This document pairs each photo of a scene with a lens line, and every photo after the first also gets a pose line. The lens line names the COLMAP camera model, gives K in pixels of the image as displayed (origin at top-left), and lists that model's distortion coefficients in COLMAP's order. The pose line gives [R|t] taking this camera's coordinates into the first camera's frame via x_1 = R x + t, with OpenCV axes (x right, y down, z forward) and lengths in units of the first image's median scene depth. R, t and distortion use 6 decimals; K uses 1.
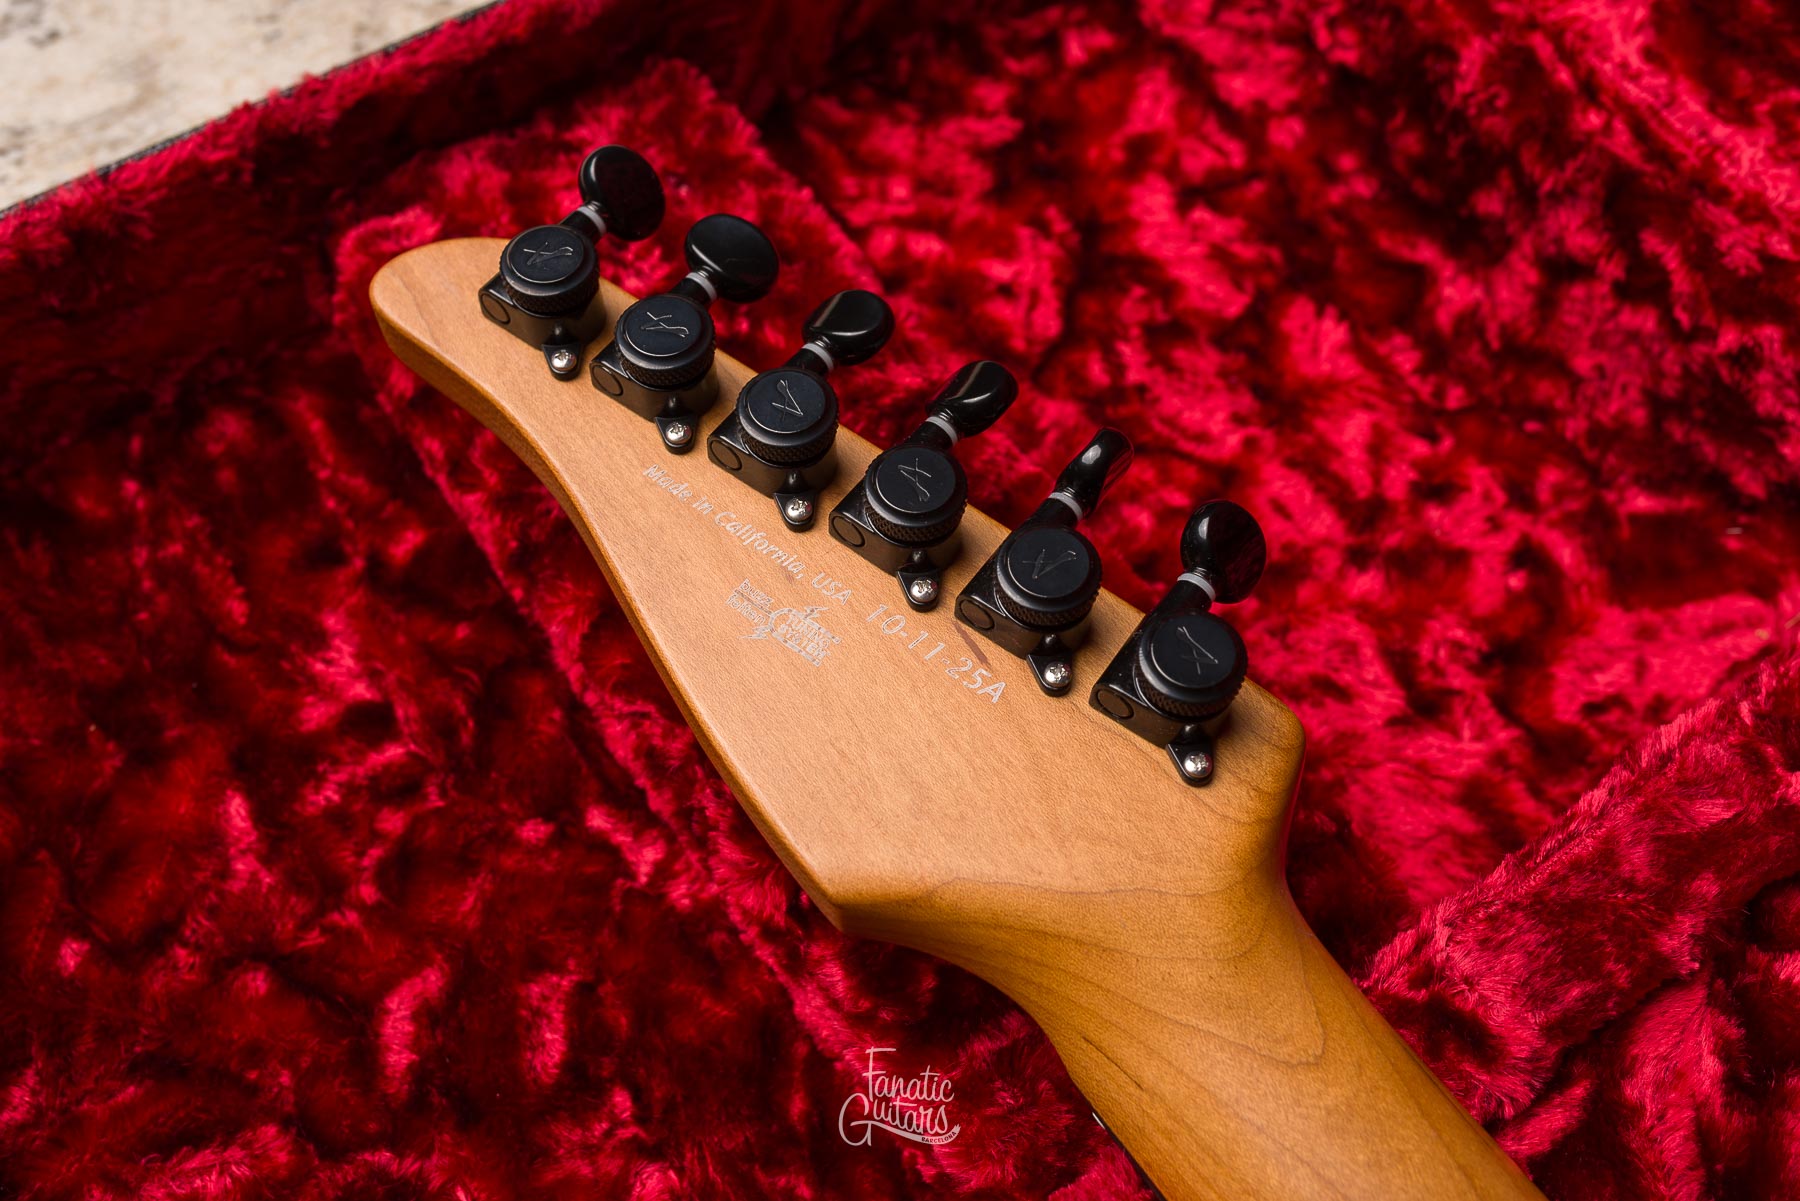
lens RADIAL K [[1815.5, 0, 899.9], [0, 1815.5, 598.2], [0, 0, 1]] dist [0.006456, -0.016051]
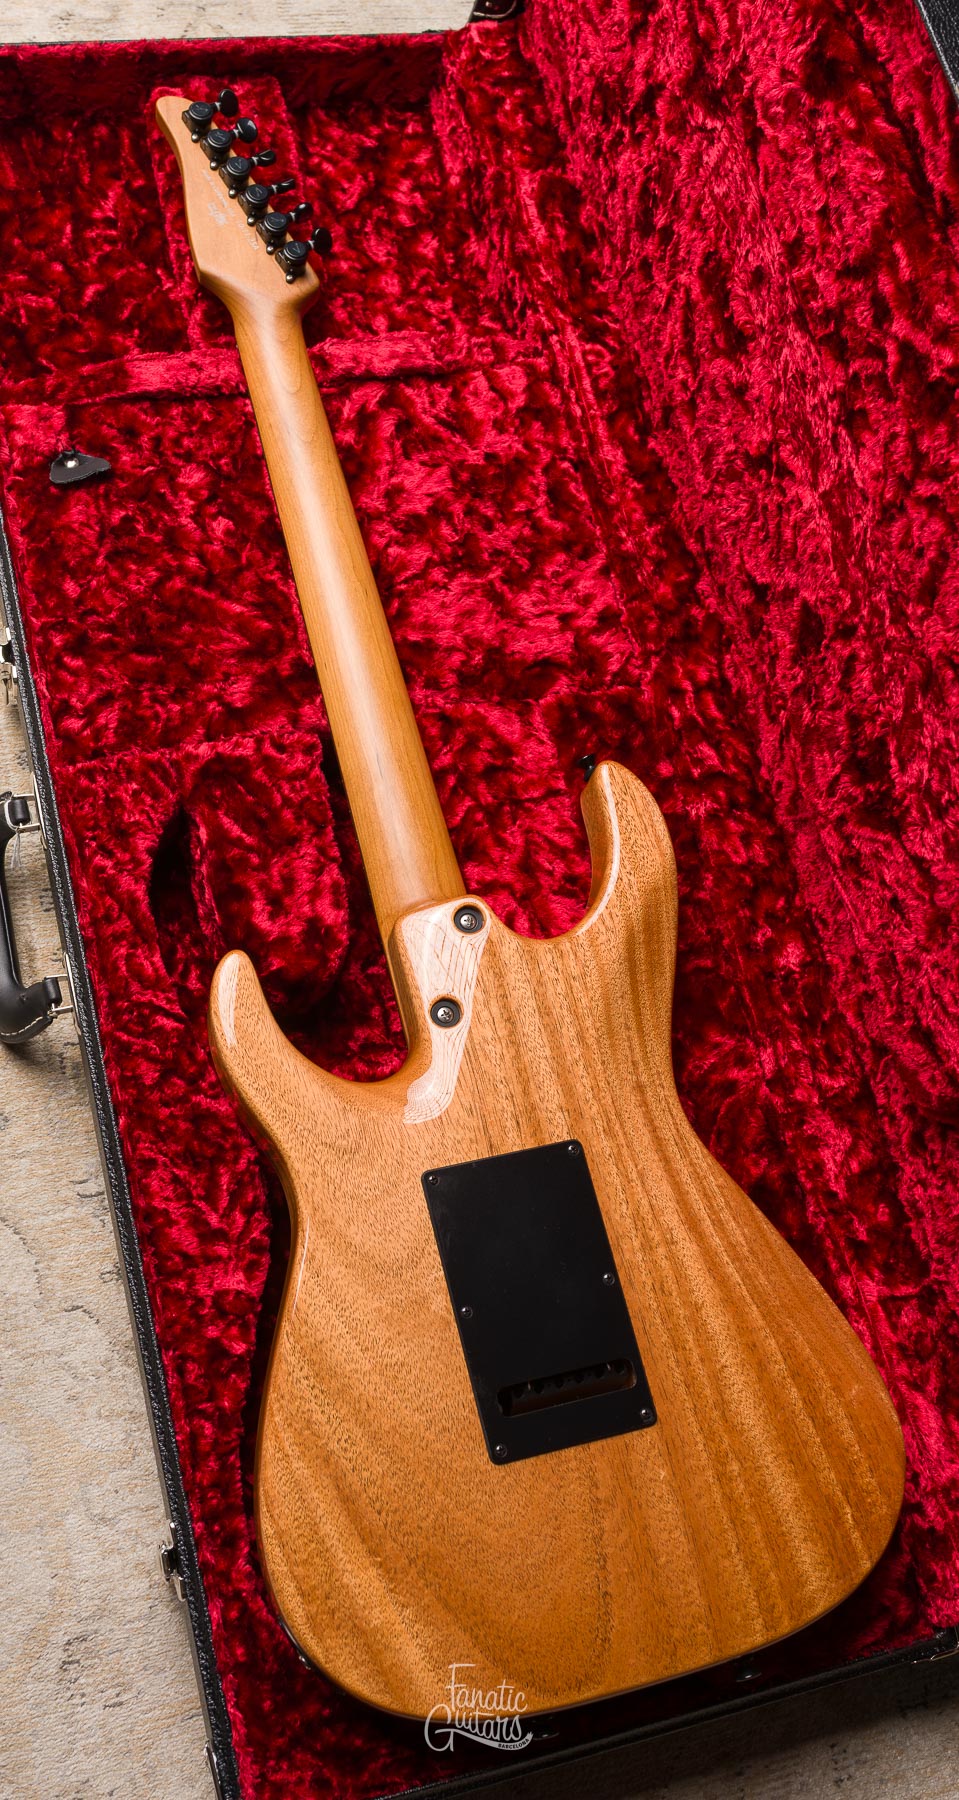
lens RADIAL K [[1774.0, 0, 424.8], [0, 1774.0, 891.9], [0, 0, 1]] dist [-0.006707, 0.007540]
pose [[0.915972, 0.401121, -0.009914, 0.780993], [-0.397253, 0.910061, 0.118232, 0.571765], [0.056447, -0.104359, 0.992936, -2.390422]]
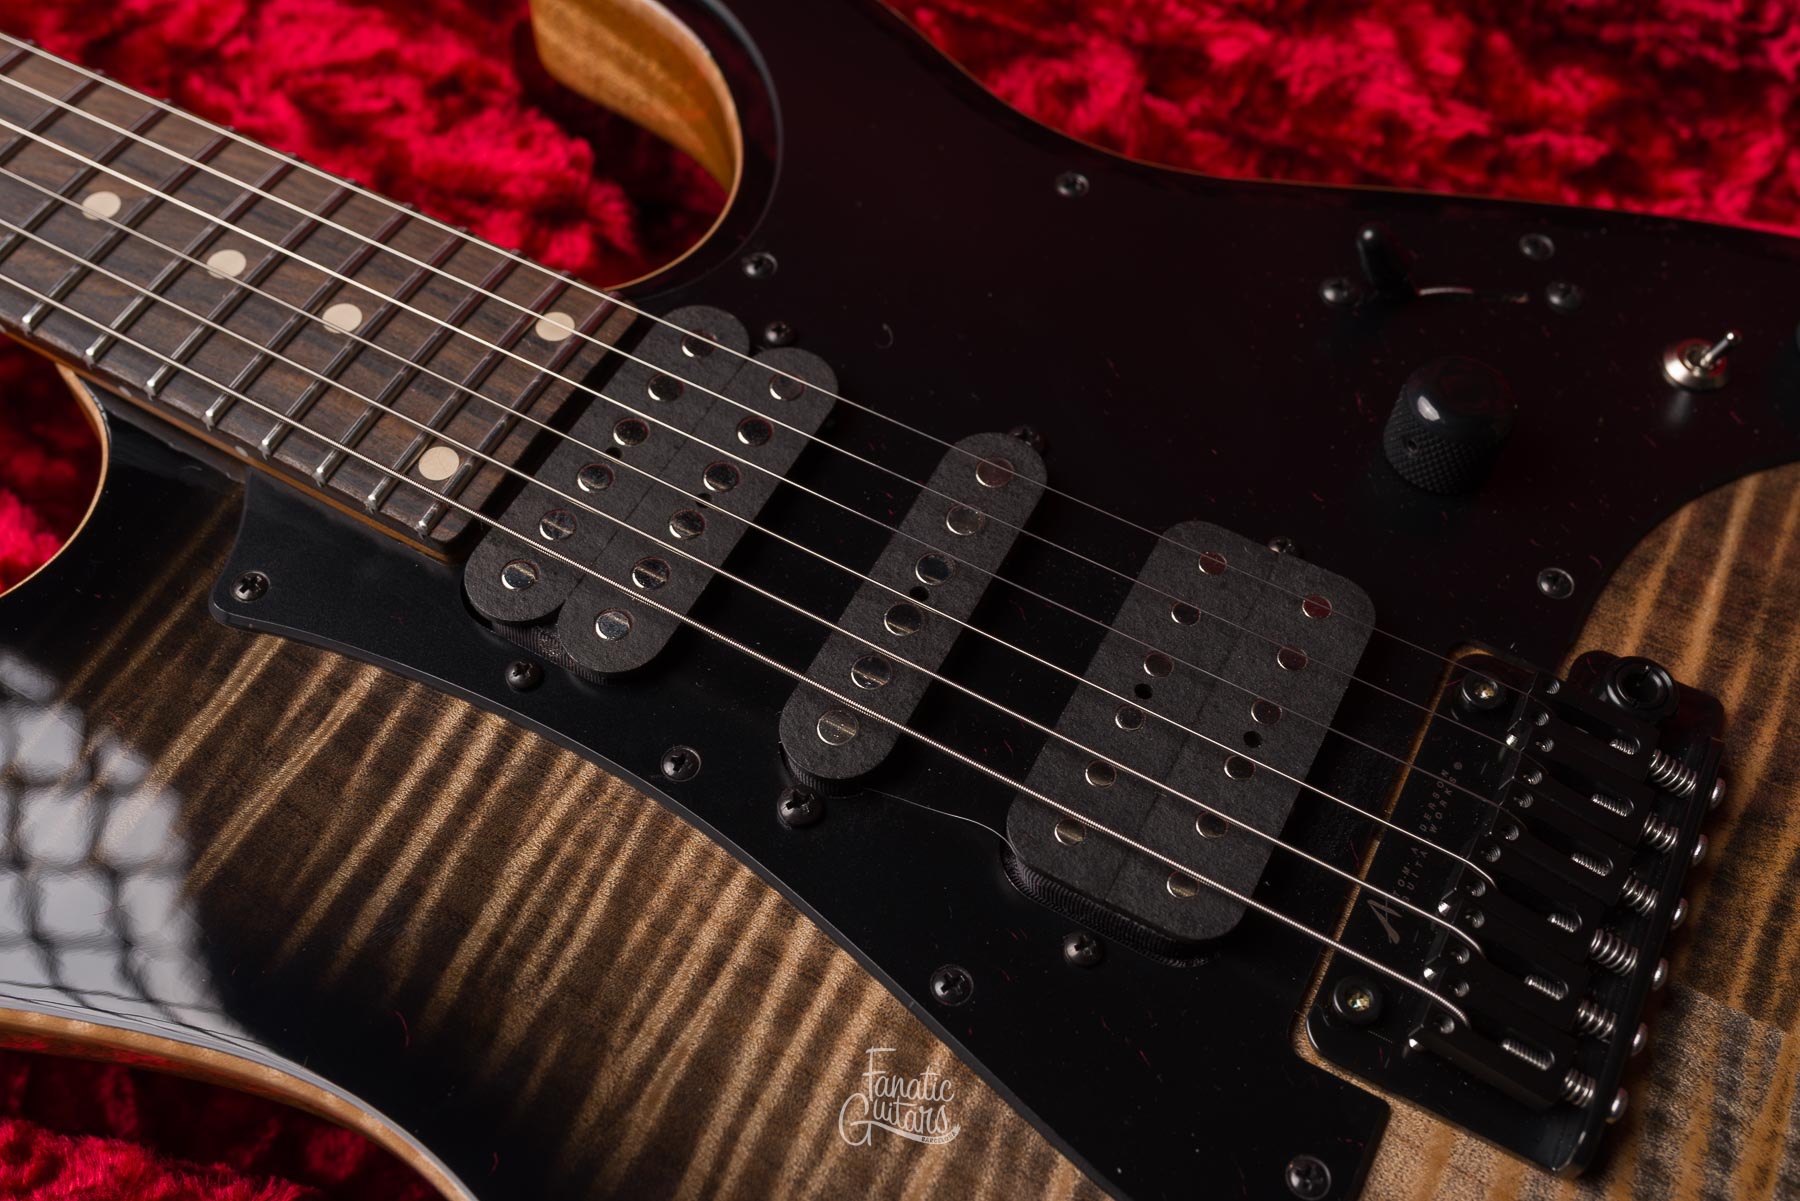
lens RADIAL K [[1815.5, 0, 899.9], [0, 1815.5, 598.2], [0, 0, 1]] dist [0.006456, -0.016051]
pose [[0.899920, -0.372929, 0.225981, 0.837856], [0.375550, 0.926216, 0.032958, 1.151541], [-0.221598, 0.055208, 0.973574, -0.731754]]
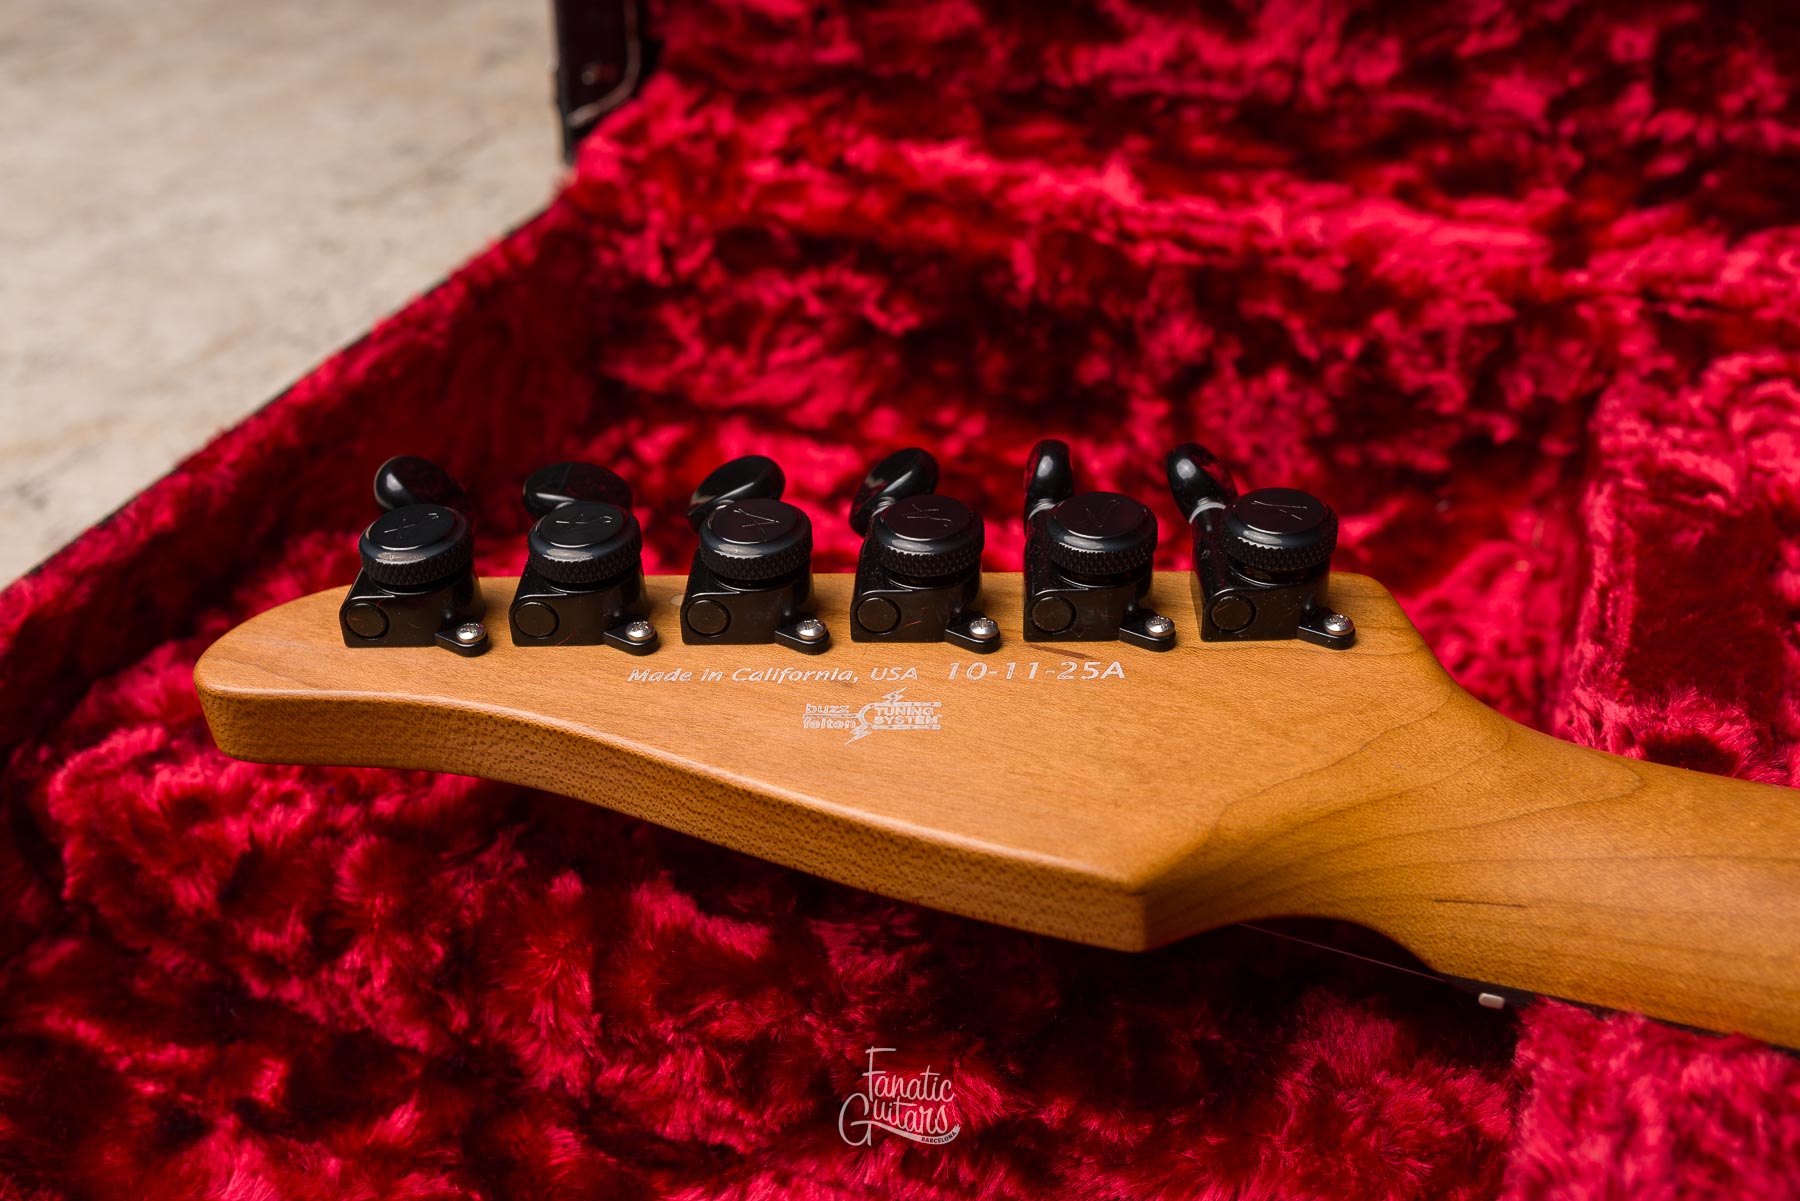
lens RADIAL K [[1827.2, 0, 895.9], [0, 1827.2, 600.8], [0, 0, 1]] dist [0.001647, 0.003259]
pose [[0.831225, -0.358712, 0.424724, -0.310891], [0.505790, 0.805049, -0.309955, 0.187436], [-0.230739, 0.472463, 0.850610, 0.163950]]
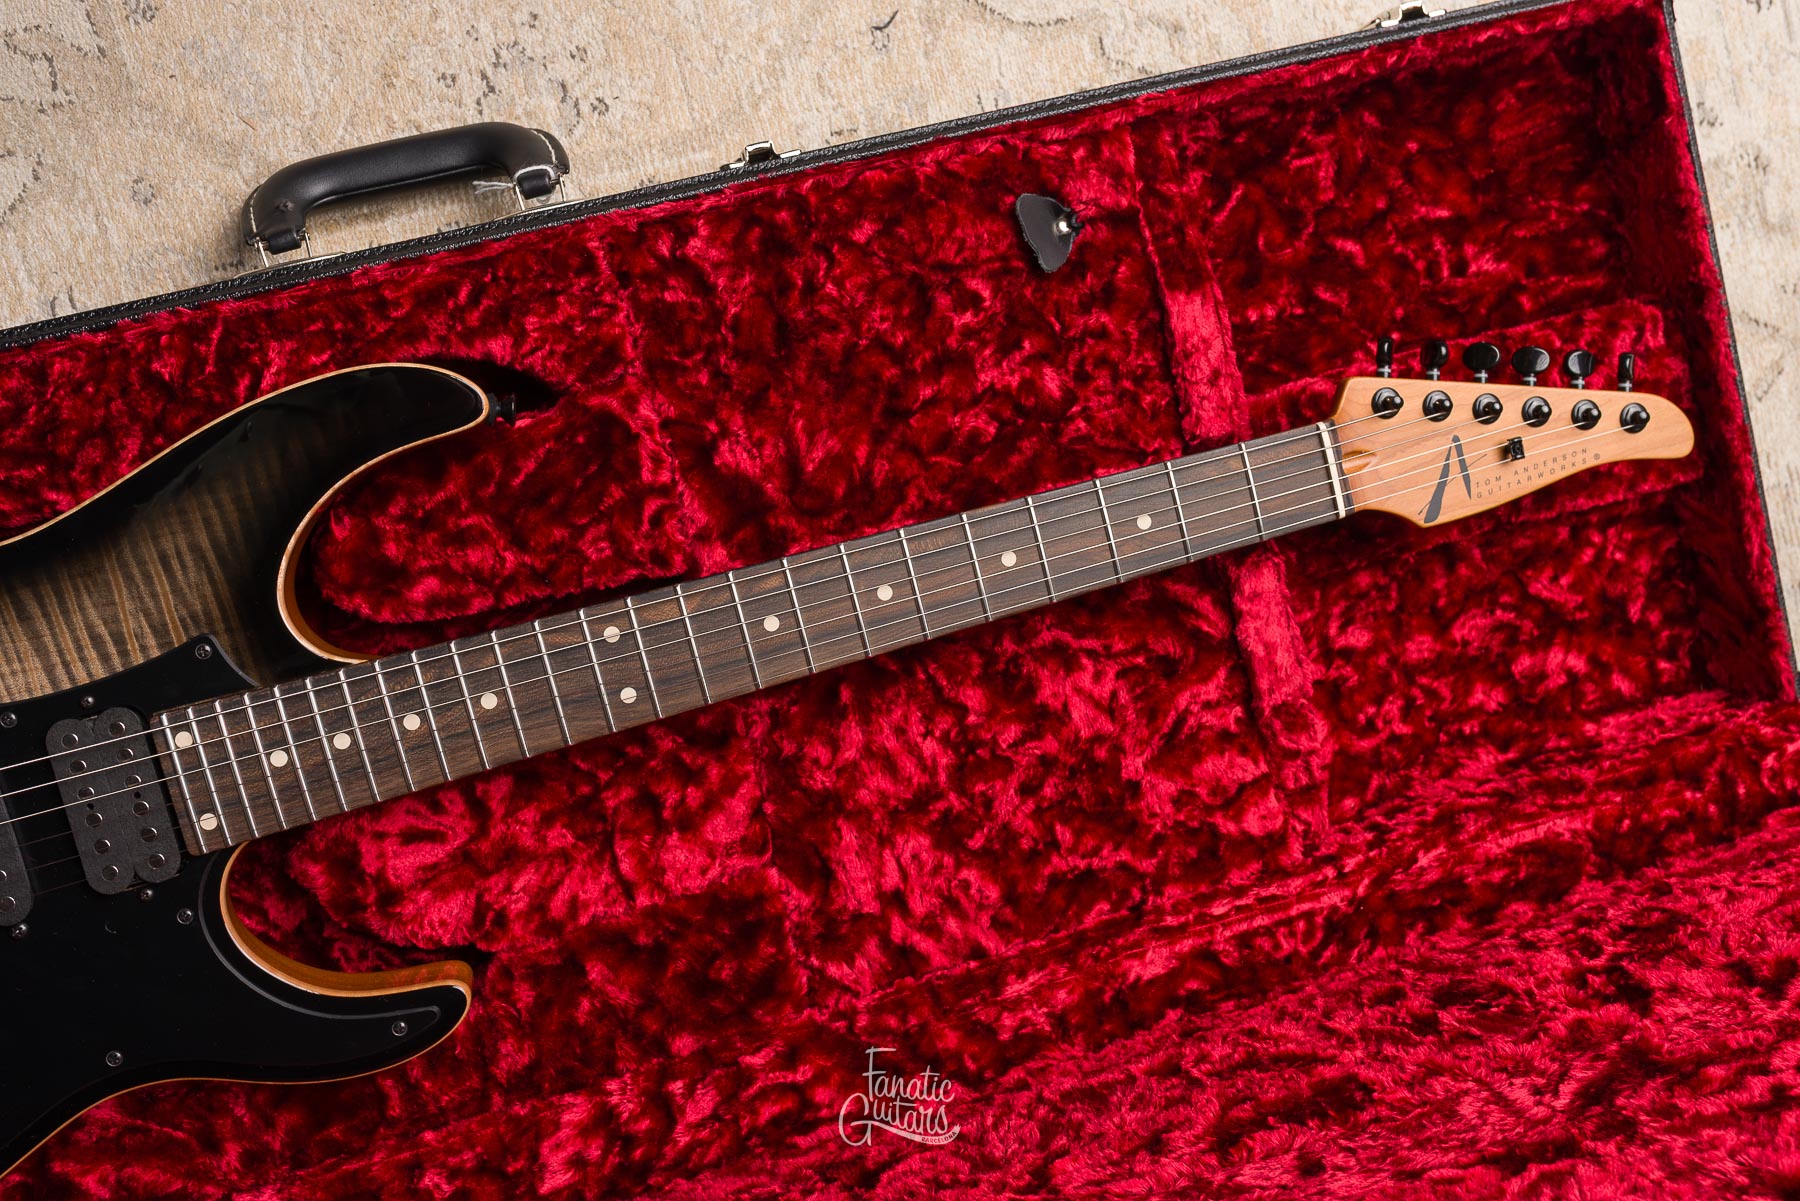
lens RADIAL K [[1729.5, 0, 899.2], [0, 1729.5, 601.9], [0, 0, 1]] dist [0.001465, -0.008364]
pose [[-0.352030, 0.934037, -0.060410, 0.568995], [-0.893139, -0.315909, 0.320163, -0.153687], [0.279960, 0.166661, 0.945434, -1.444636]]
